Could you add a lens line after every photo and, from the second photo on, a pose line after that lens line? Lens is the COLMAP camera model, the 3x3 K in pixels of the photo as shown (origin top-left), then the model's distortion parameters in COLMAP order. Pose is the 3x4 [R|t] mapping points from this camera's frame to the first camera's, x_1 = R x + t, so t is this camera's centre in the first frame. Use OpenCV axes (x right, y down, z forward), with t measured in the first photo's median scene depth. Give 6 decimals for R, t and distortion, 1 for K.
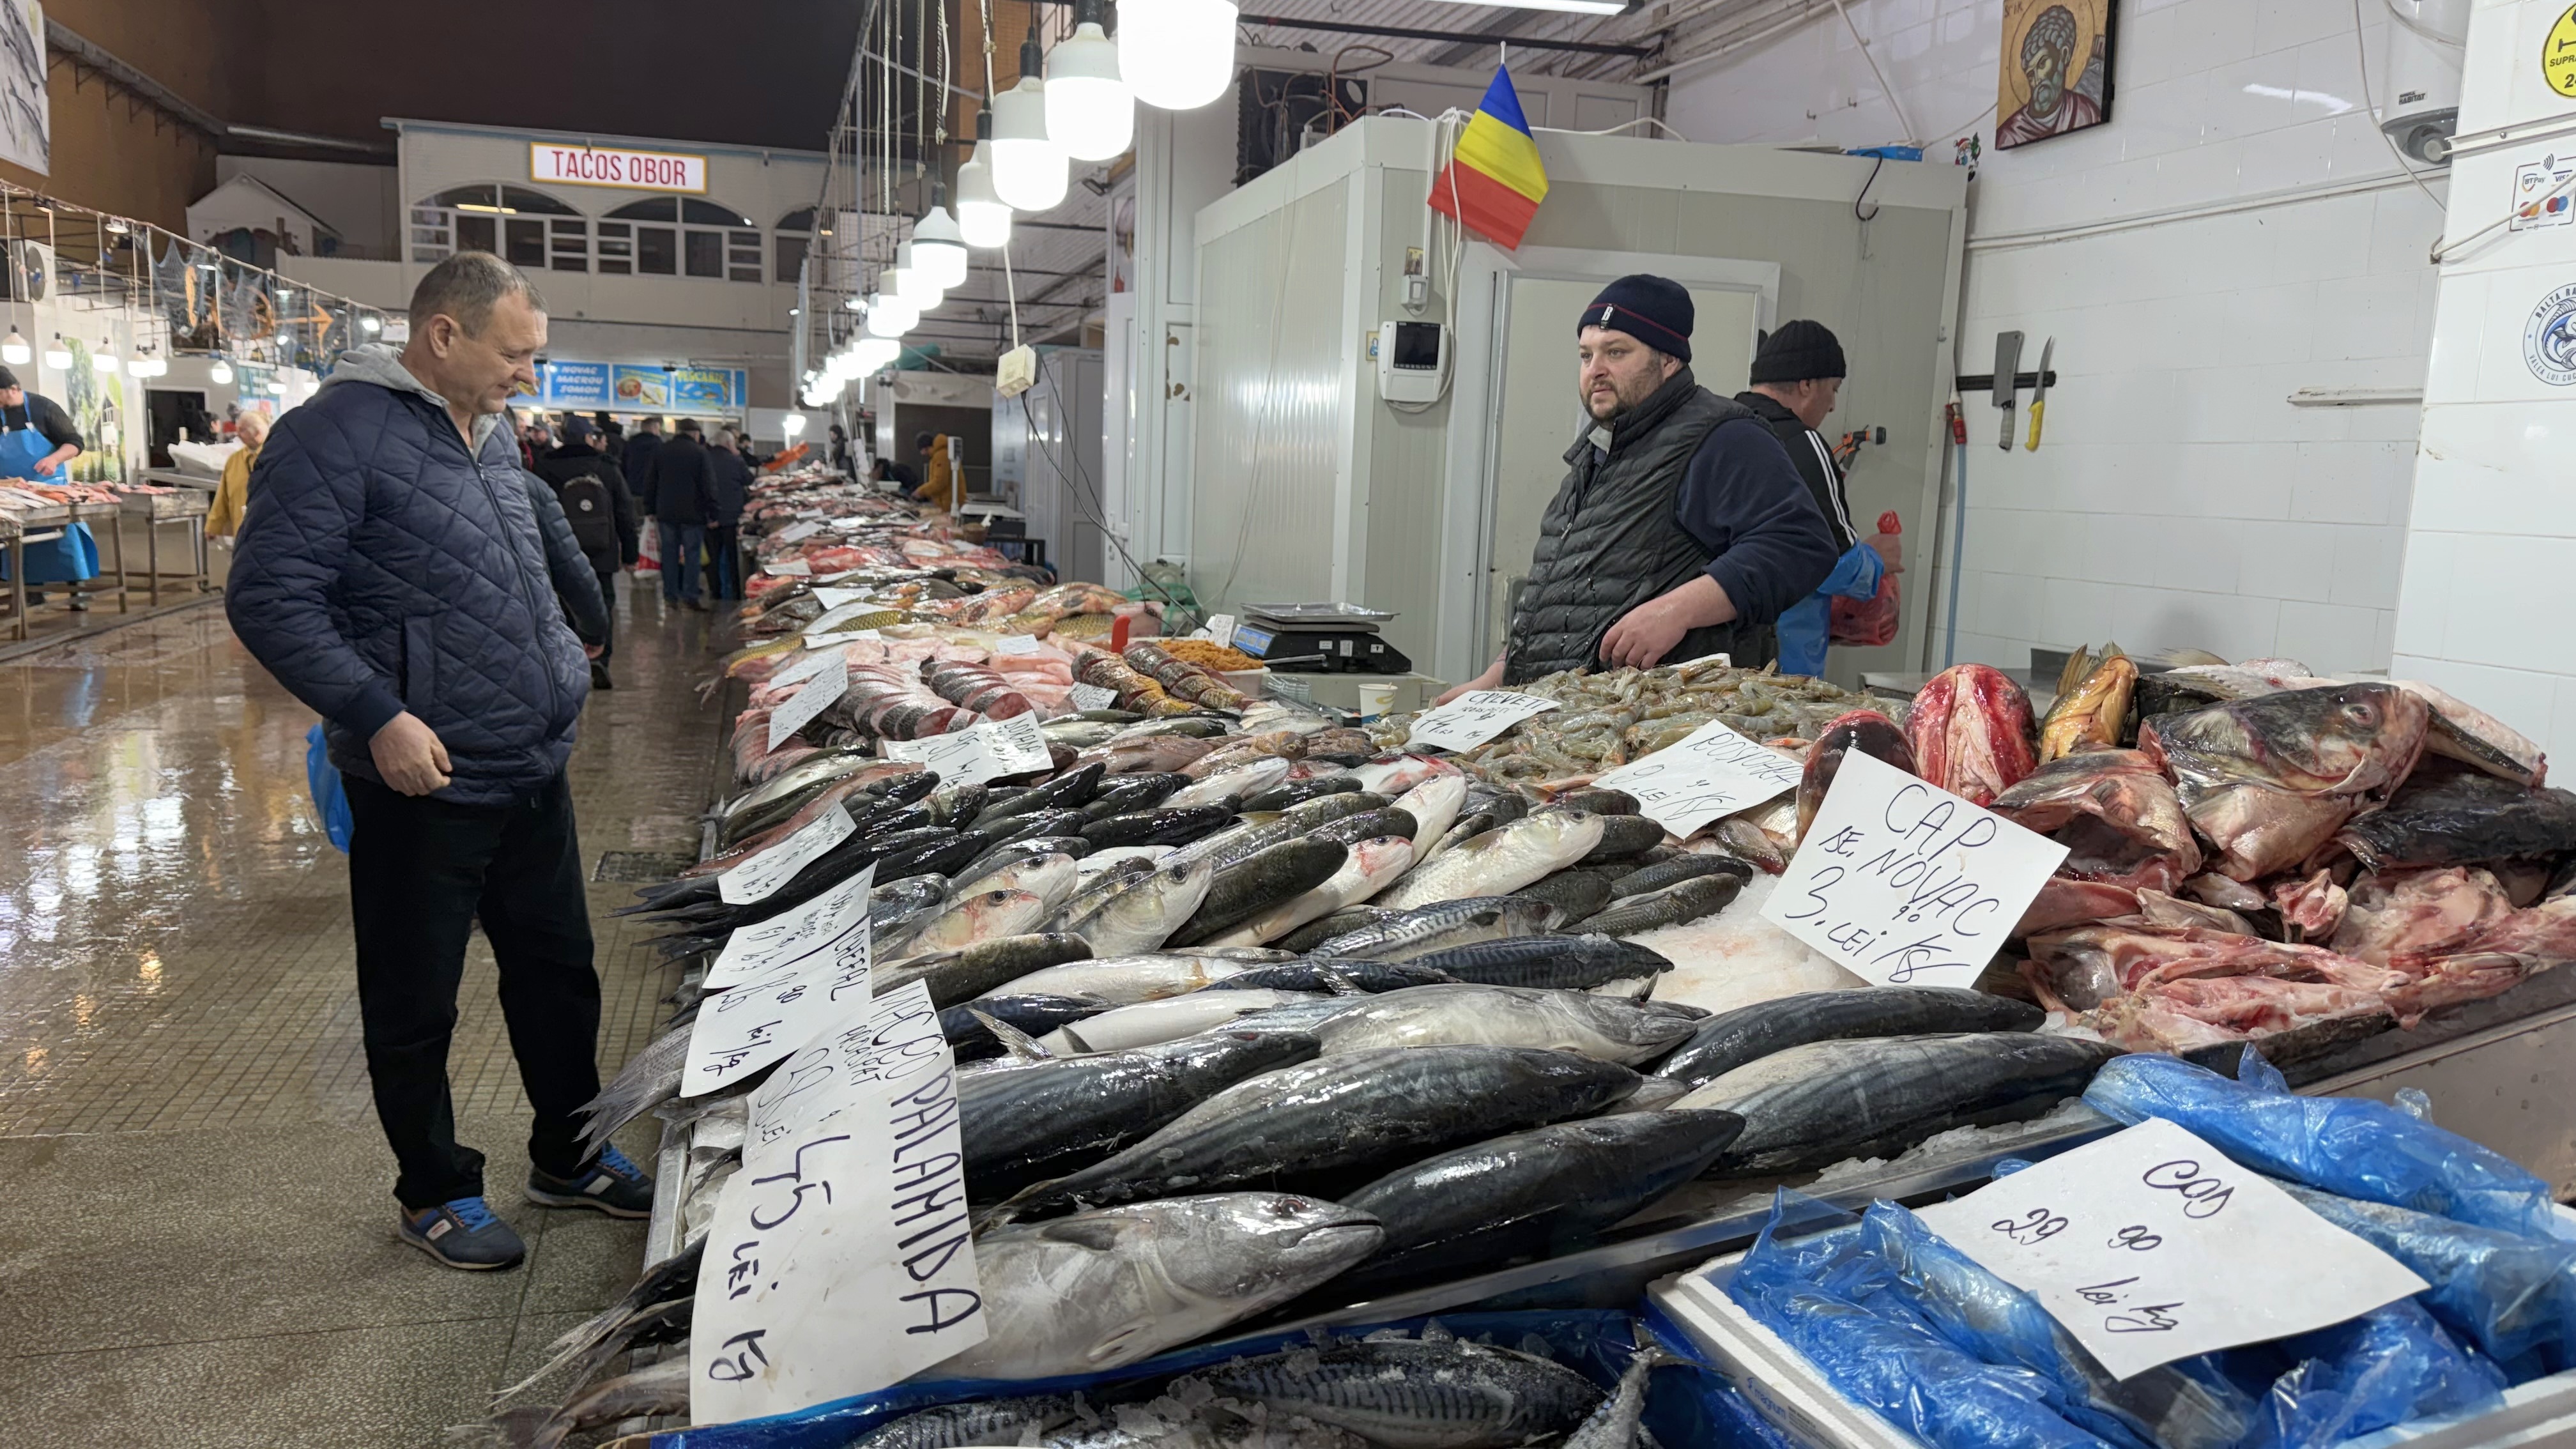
lens RADIAL K [[1846.4, 0, 1288.0], [0, 1846.4, 724.5], [0, 0, 1]] dist [0.073826, -0.100047]
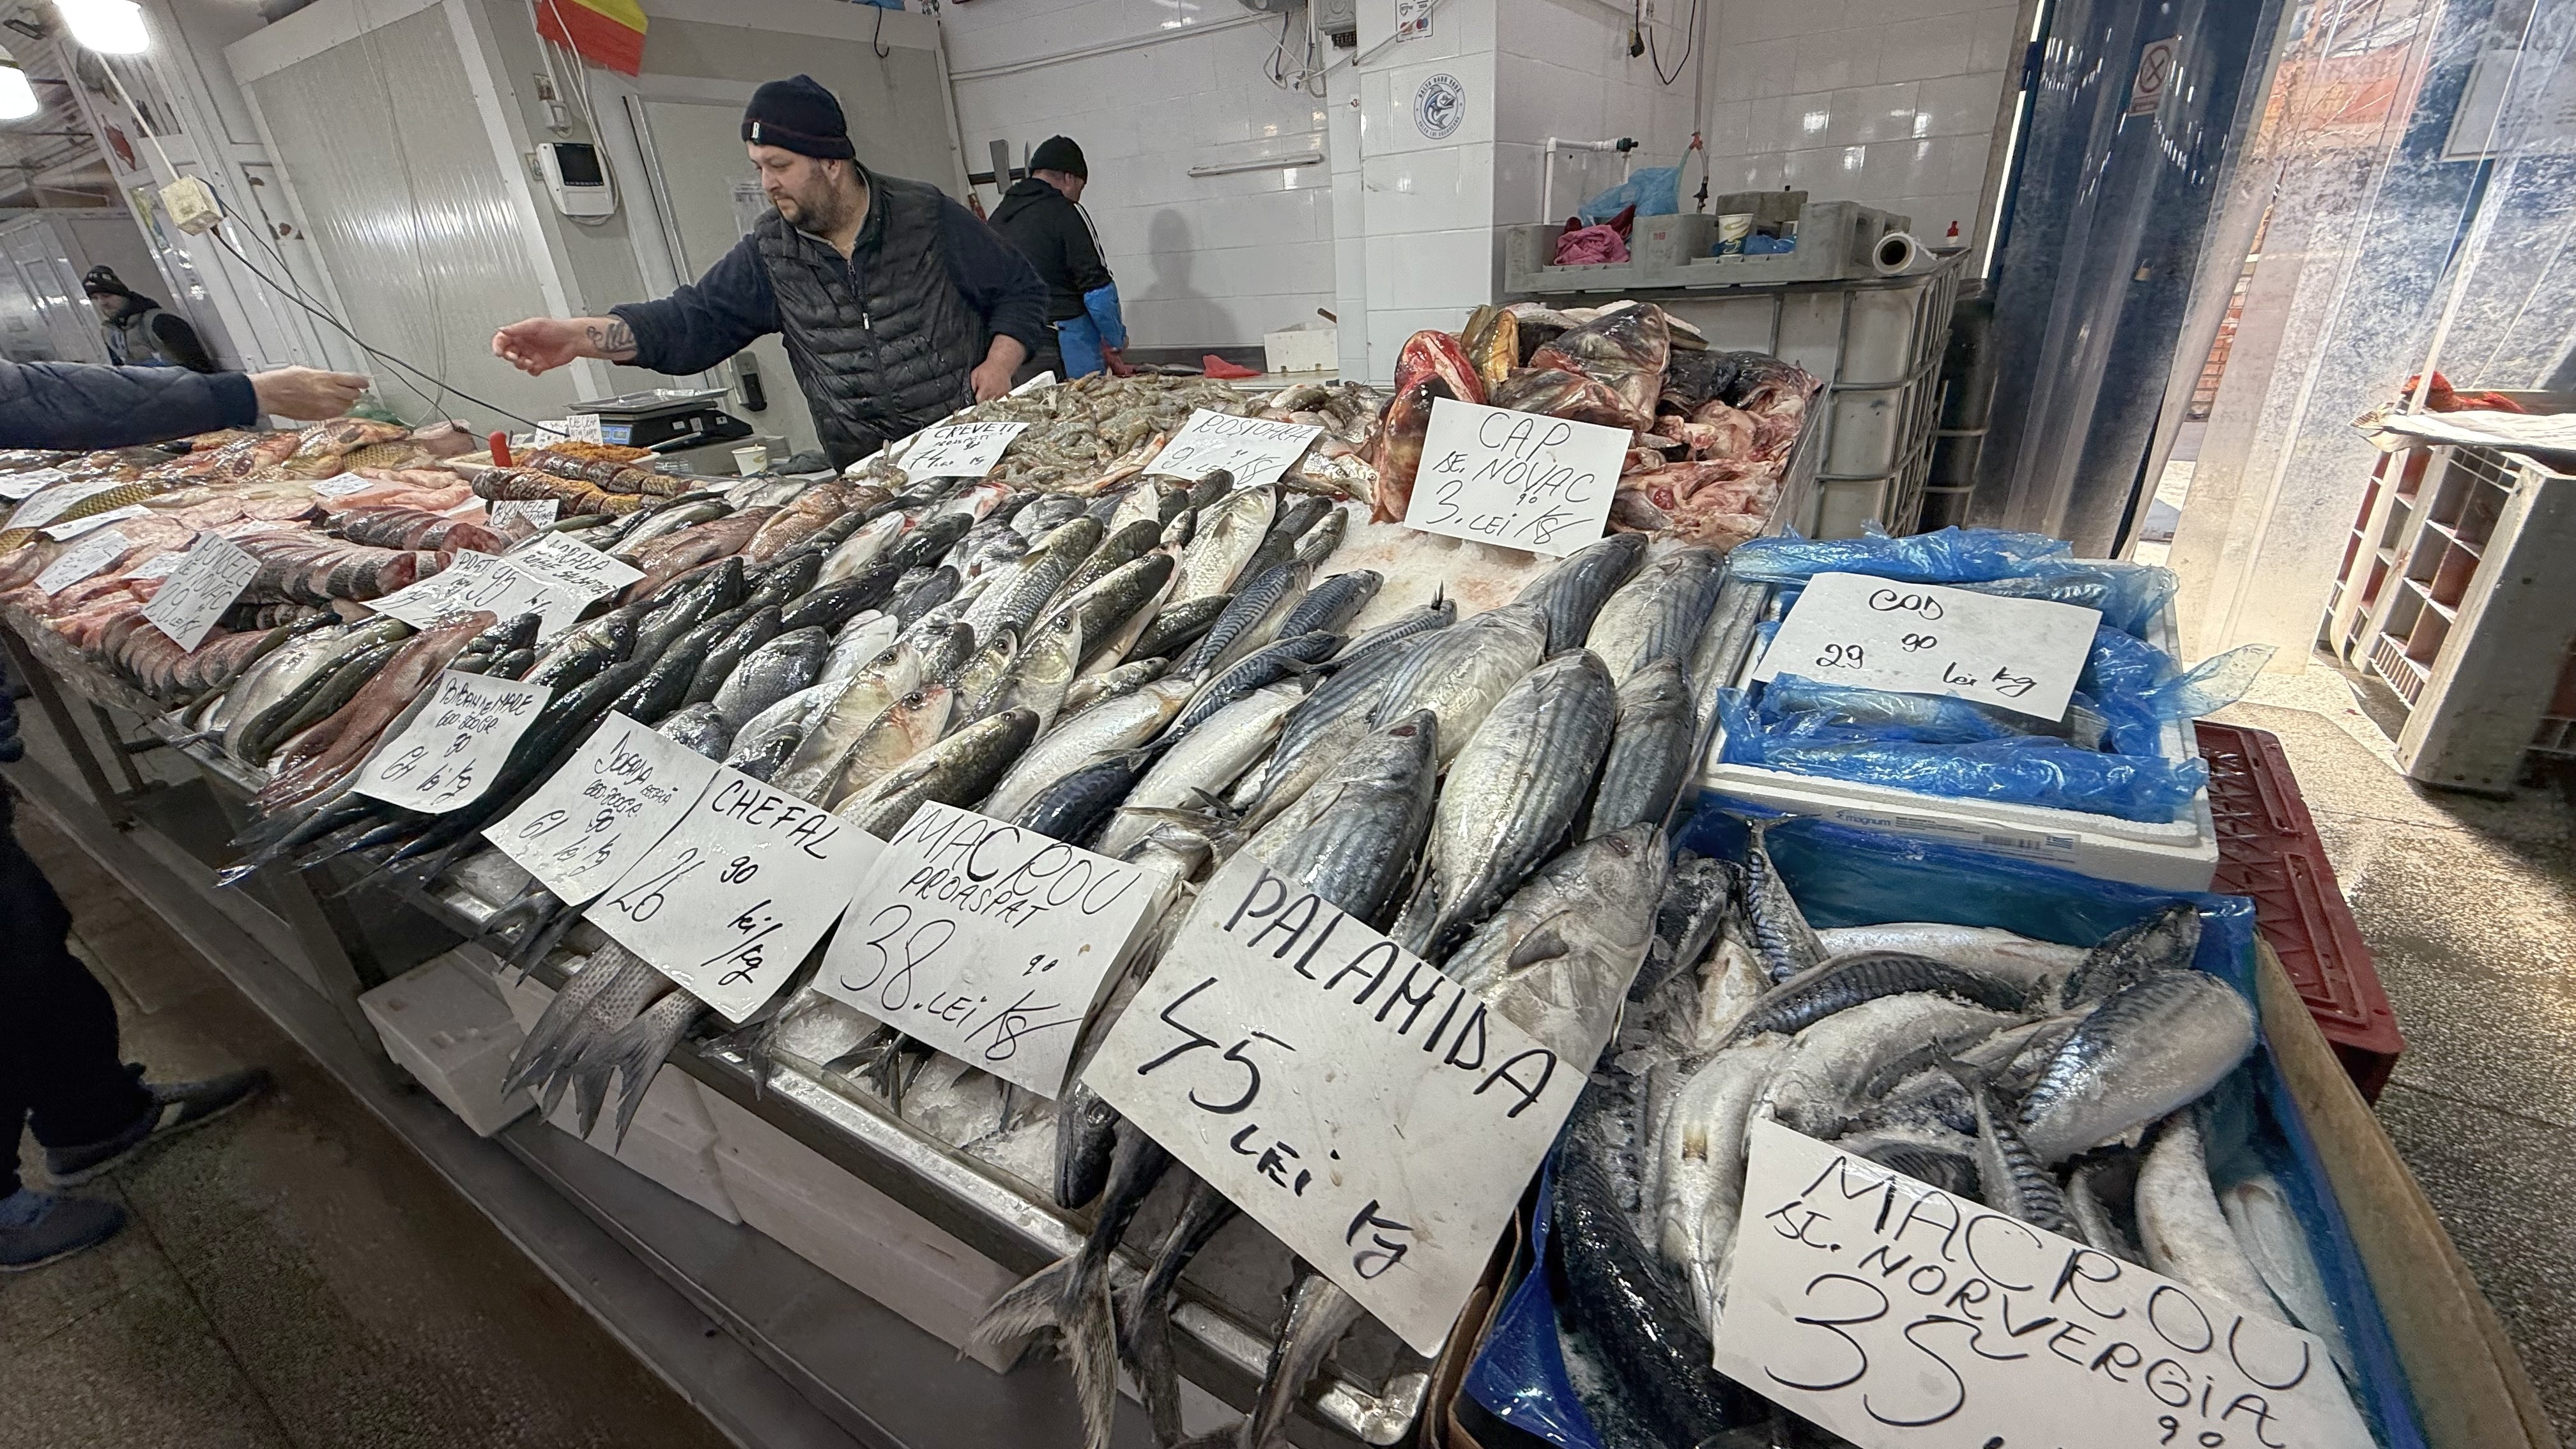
lens RADIAL K [[1030.6, 0, 1288.0], [0, 1030.6, 724.5], [0, 0, 1]] dist [-0.002207, -0.000065]
pose [[0.728247, -0.365071, 0.579982, -0.351167], [0.183627, 0.919302, 0.348088, -0.055649], [-0.660255, -0.146994, 0.736516, 0.457171]]
